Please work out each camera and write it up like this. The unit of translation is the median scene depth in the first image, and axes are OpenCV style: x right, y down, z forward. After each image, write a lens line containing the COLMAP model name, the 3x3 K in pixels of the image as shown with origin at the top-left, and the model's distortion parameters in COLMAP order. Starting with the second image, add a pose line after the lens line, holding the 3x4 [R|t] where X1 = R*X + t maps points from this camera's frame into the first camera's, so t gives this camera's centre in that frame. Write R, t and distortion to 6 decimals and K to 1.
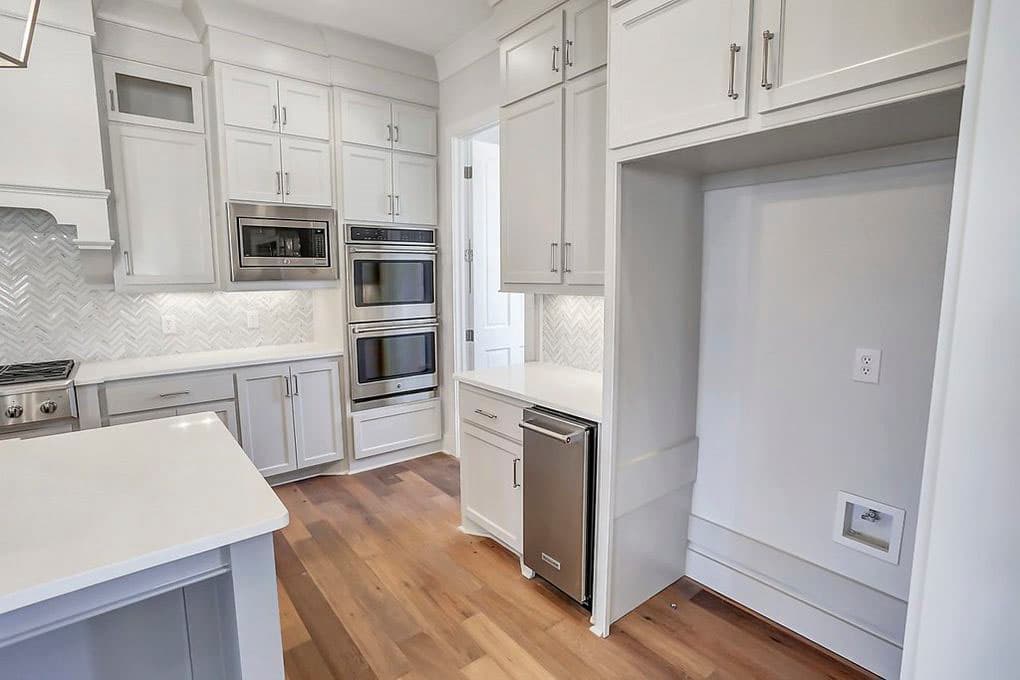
lens RADIAL K [[511.1, 0, 510.5], [0, 511.1, 342.5], [0, 0, 1]] dist [-0.041700, 0.013073]
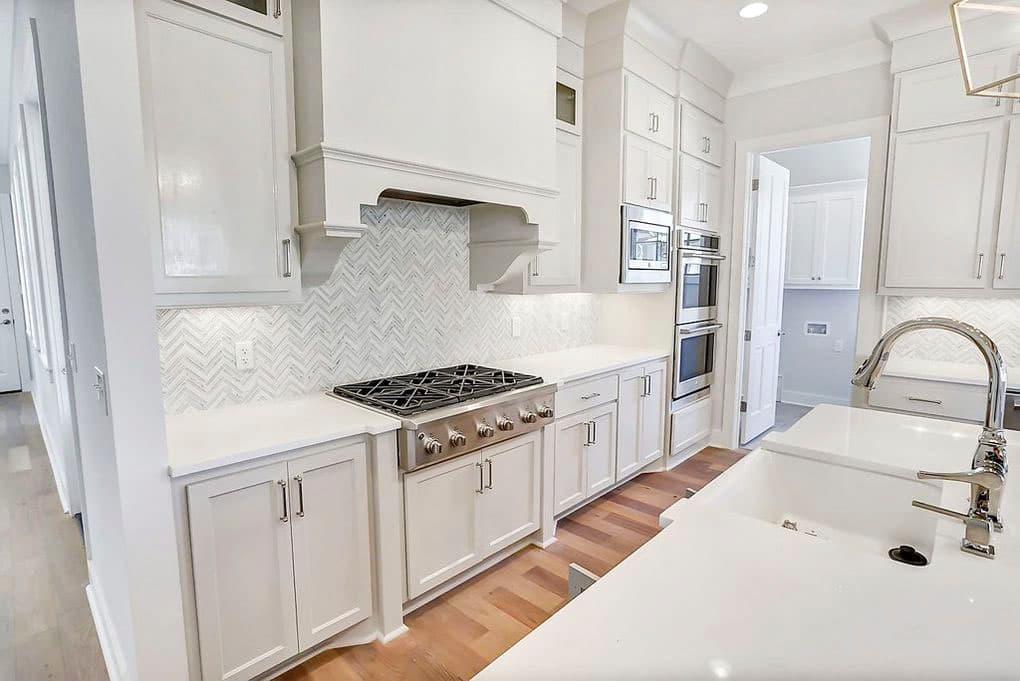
lens RADIAL K [[511.1, 0, 518.1], [0, 511.1, 339.9], [0, 0, 1]] dist [-0.041700, 0.013073]
pose [[0.990038, -0.012088, 0.140283, -0.883323], [0.013740, 0.999847, -0.010818, 0.000516], [-0.140131, 0.012638, 0.990052, 0.016922]]
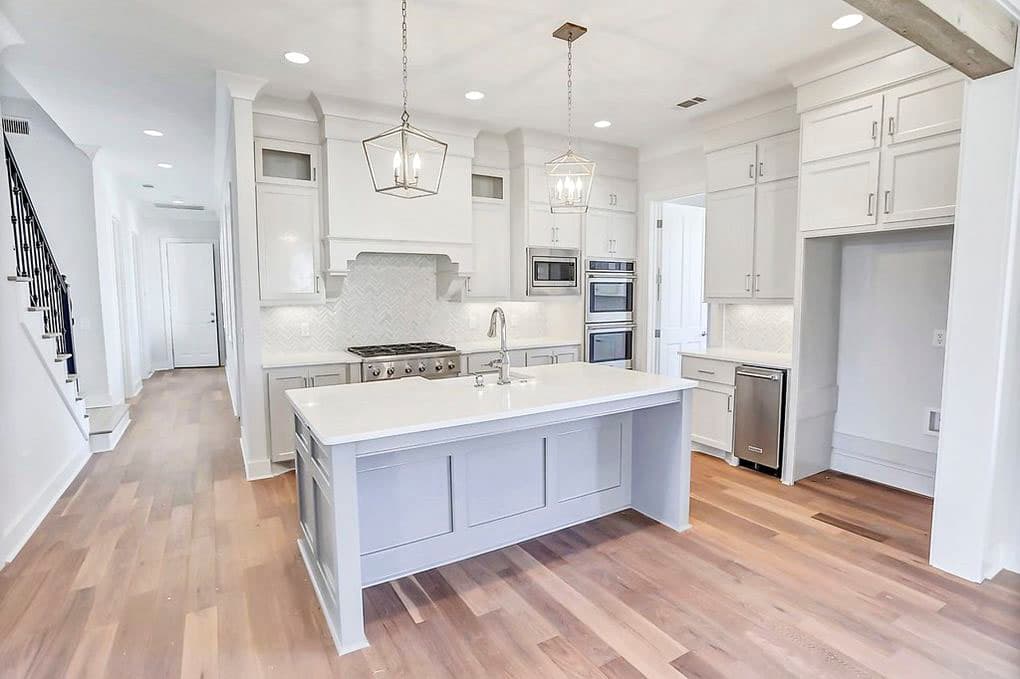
lens RADIAL K [[511.1, 0, 517.9], [0, 511.1, 339.2], [0, 0, 1]] dist [-0.041700, 0.013073]
pose [[0.993021, 0.011529, -0.117374, -0.382230], [-0.016060, 0.999159, -0.037729, 0.081148], [0.116840, 0.039351, 0.992371, -0.625007]]
